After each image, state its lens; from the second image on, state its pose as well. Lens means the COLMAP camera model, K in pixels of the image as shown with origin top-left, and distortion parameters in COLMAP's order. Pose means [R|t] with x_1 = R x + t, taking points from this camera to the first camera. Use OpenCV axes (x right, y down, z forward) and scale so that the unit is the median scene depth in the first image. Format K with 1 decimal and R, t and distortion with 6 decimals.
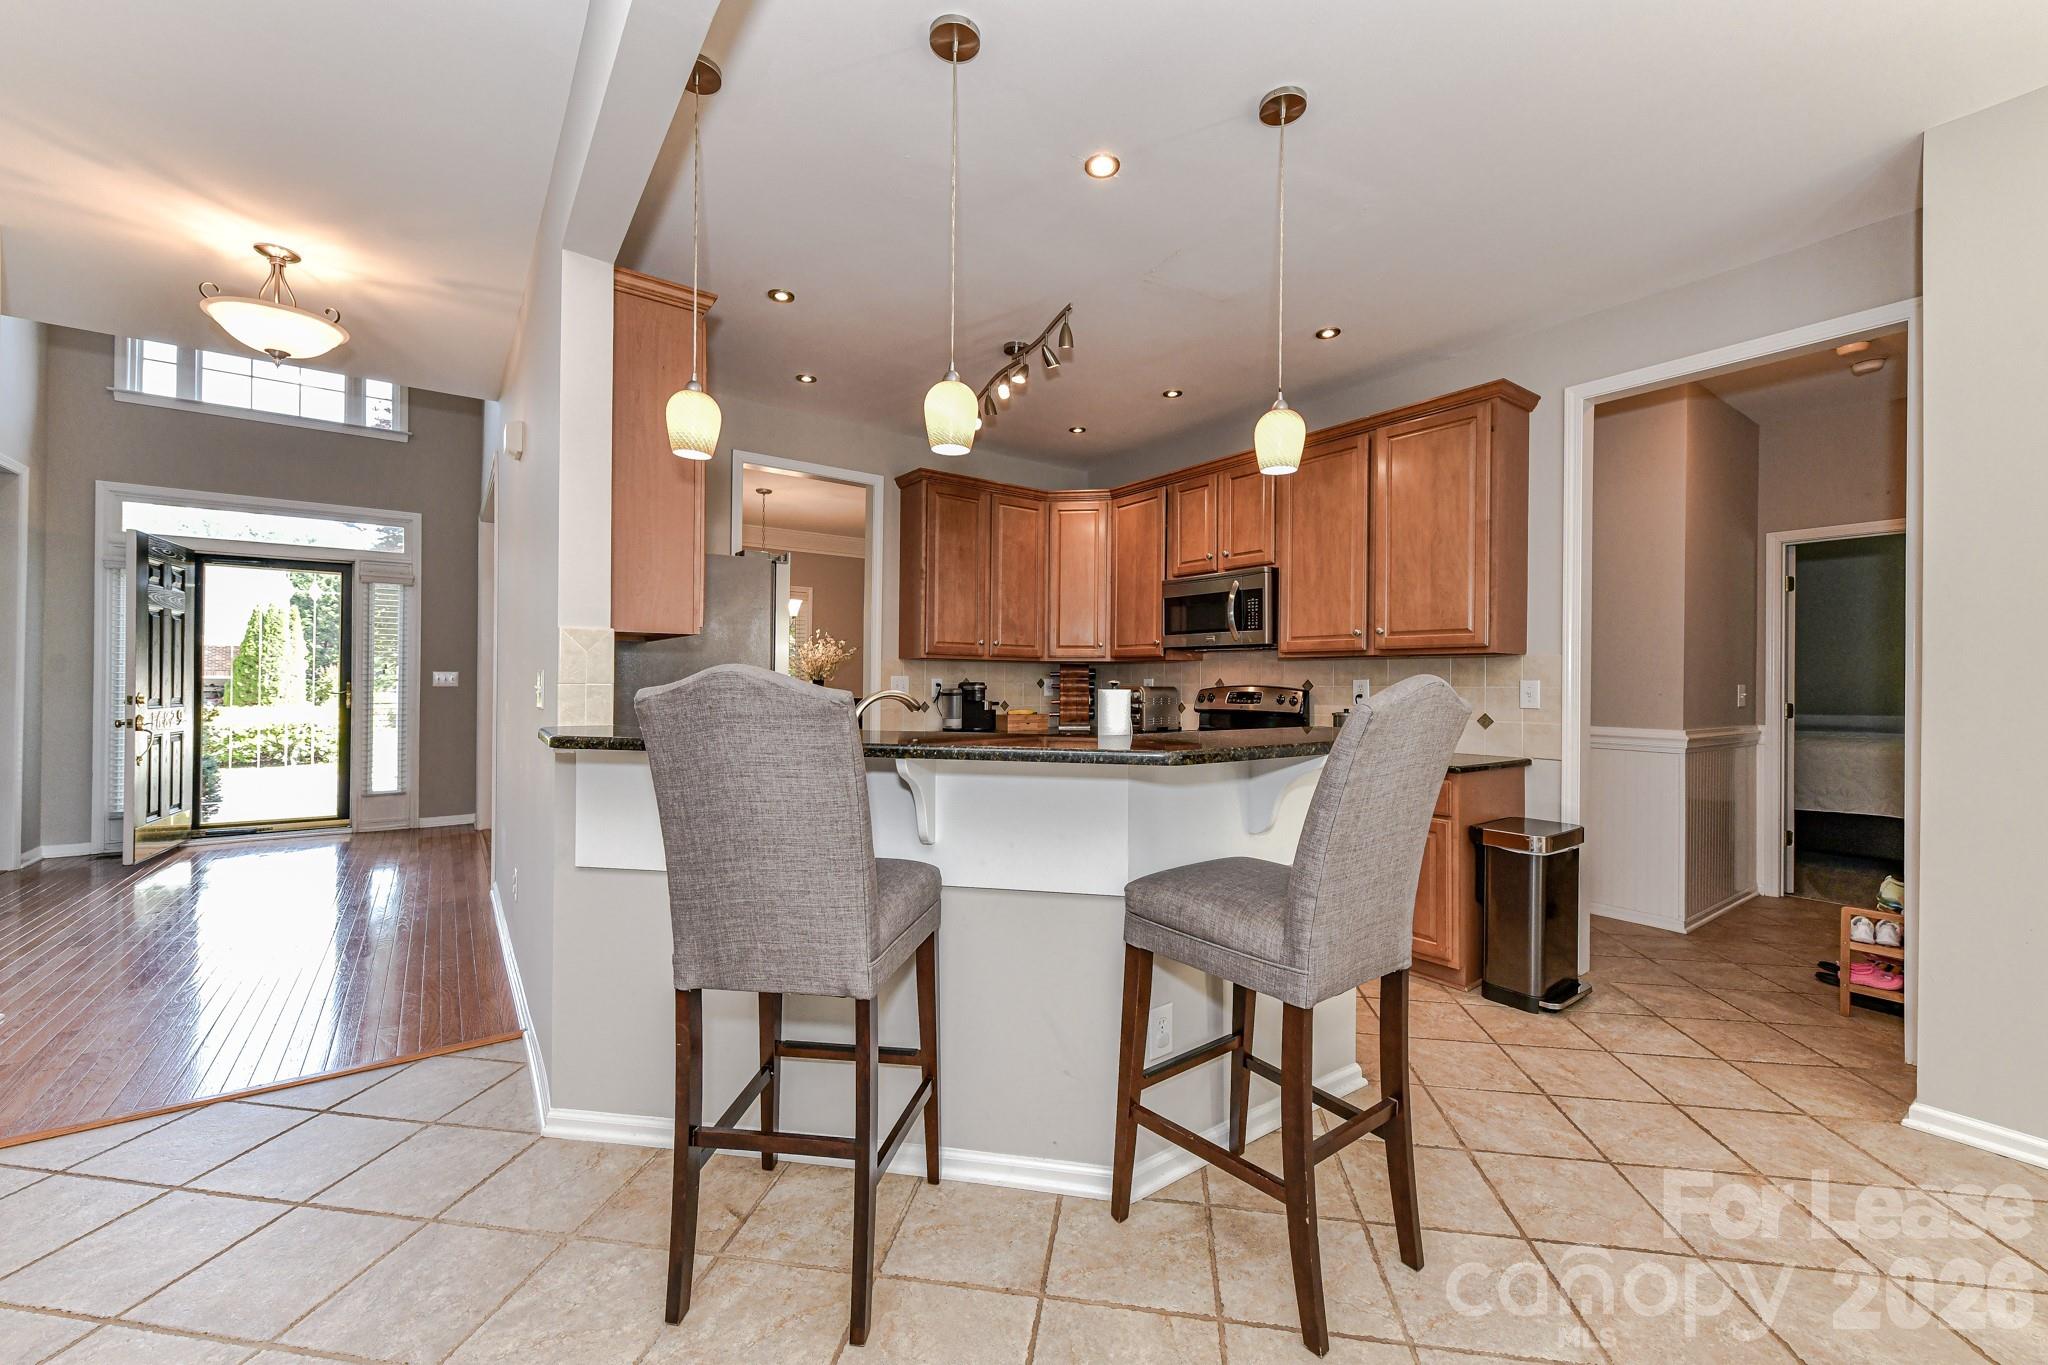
lens RADIAL K [[806.3, 0, 1034.5], [0, 806.3, 679.5], [0, 0, 1]] dist [0.004301, -0.001253]
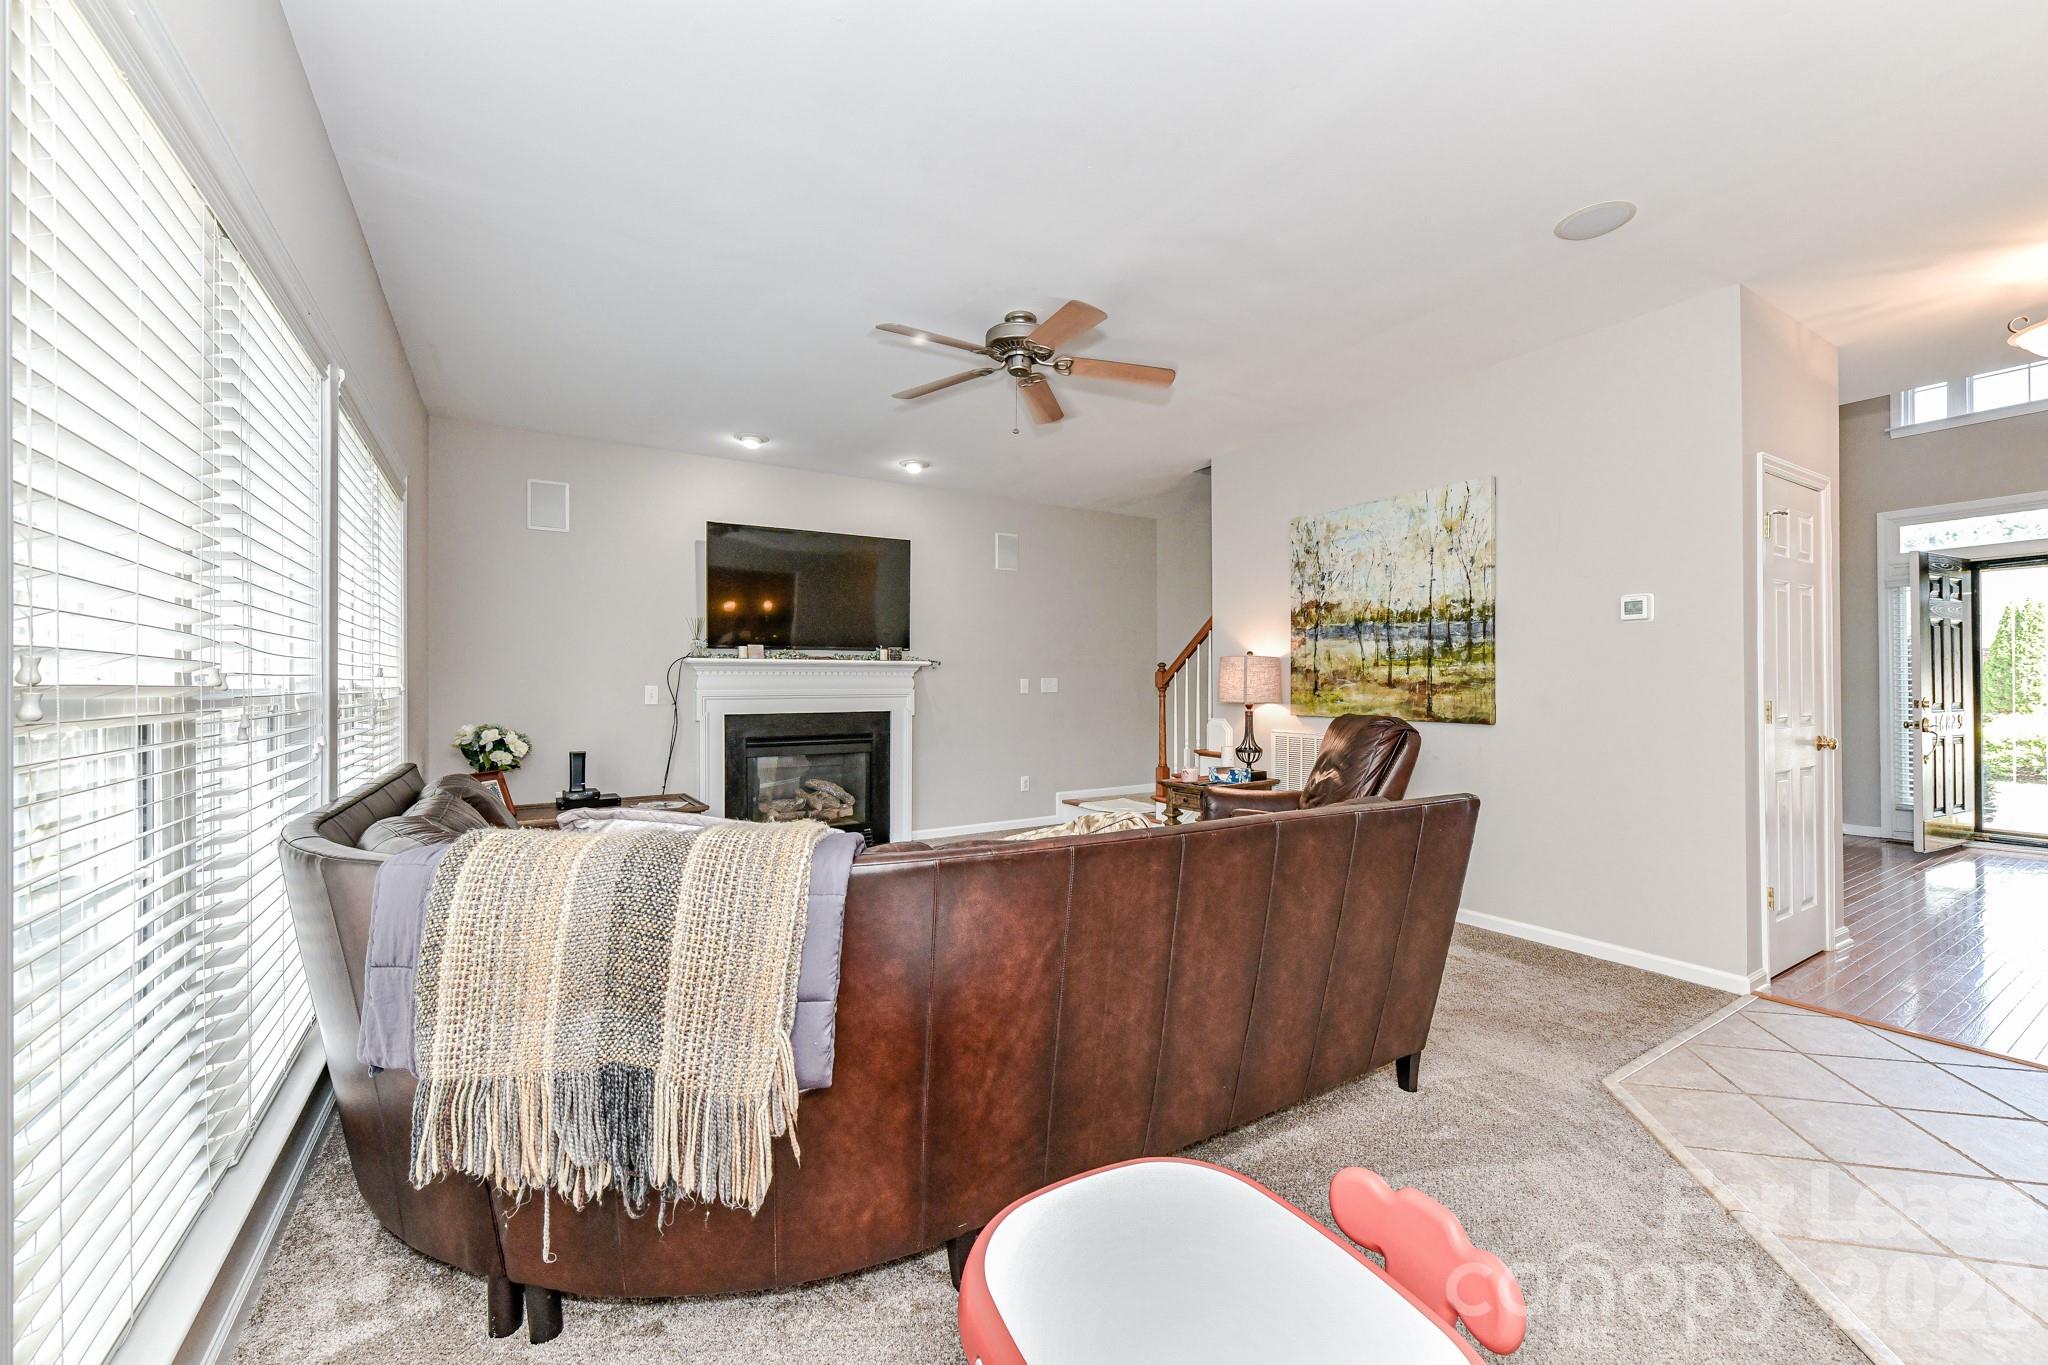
lens RADIAL K [[806.3, 0, 1025.3], [0, 806.3, 671.1], [0, 0, 1]] dist [0.004301, -0.001253]
pose [[-0.074896, -0.026086, -0.996850, 0.075507], [0.008700, 0.999603, -0.026812, -0.000224], [0.997153, -0.010680, -0.074639, -0.125762]]
